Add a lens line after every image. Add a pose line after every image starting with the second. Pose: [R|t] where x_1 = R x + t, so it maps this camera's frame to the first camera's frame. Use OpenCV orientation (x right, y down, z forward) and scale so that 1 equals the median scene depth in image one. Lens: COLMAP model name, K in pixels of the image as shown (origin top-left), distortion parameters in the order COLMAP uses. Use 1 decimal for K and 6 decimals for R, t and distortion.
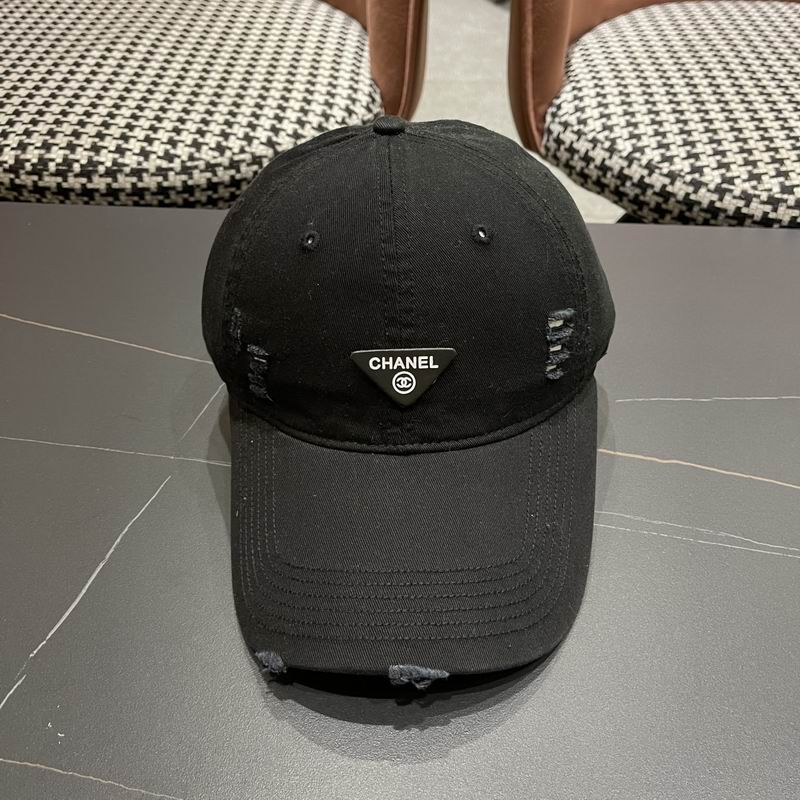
lens RADIAL K [[839.0, 0, 402.0], [0, 839.0, 402.5], [0, 0, 1]] dist [0.016278, 0.000000]
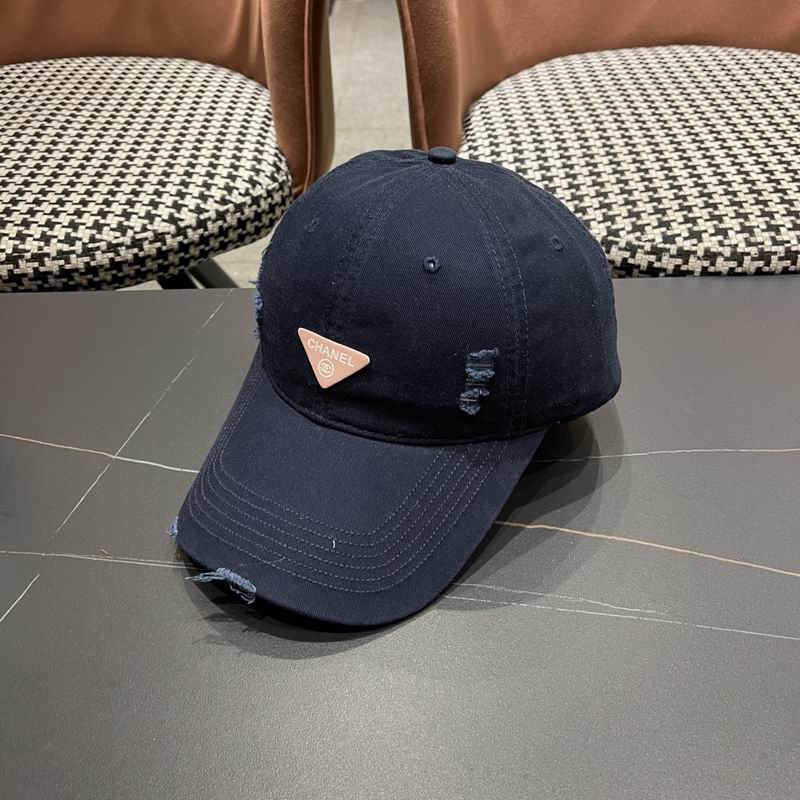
lens RADIAL K [[839.0, 0, 406.3], [0, 839.0, 397.9], [0, 0, 1]] dist [0.016278, 0.000000]
pose [[0.998019, -0.061910, 0.011211, 0.103325], [0.062324, 0.997198, -0.041384, -0.033839], [-0.008617, 0.042000, 0.999080, -0.011218]]
